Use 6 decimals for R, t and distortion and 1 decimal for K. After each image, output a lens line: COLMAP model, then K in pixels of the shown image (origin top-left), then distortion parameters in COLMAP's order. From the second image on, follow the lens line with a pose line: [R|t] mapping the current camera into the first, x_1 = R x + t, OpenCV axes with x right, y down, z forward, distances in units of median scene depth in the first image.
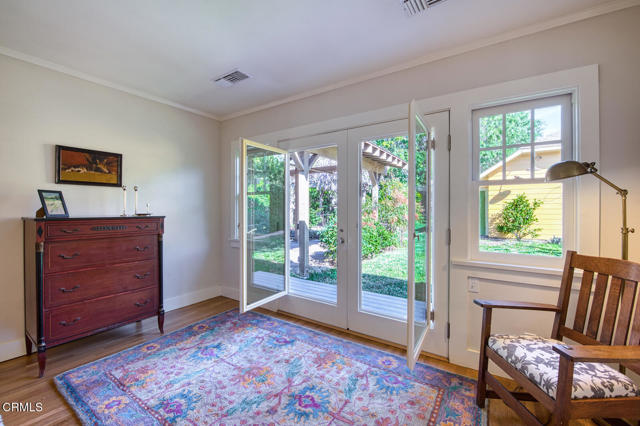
lens RADIAL K [[258.9, 0, 319.4], [0, 258.9, 211.4], [0, 0, 1]] dist [-0.007708, -0.000892]
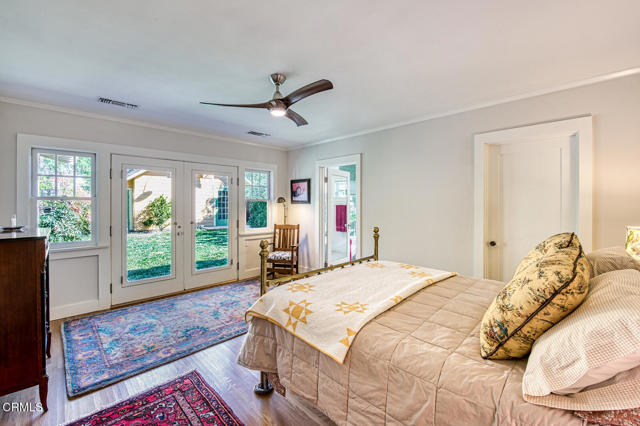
lens RADIAL K [[258.9, 0, 319.4], [0, 258.9, 211.3], [0, 0, 1]] dist [-0.007708, -0.000892]
pose [[0.186488, -0.025734, 0.982120, -1.547676], [0.005906, 0.999668, 0.025072, -0.060488], [-0.982439, 0.001125, 0.186578, -0.100384]]
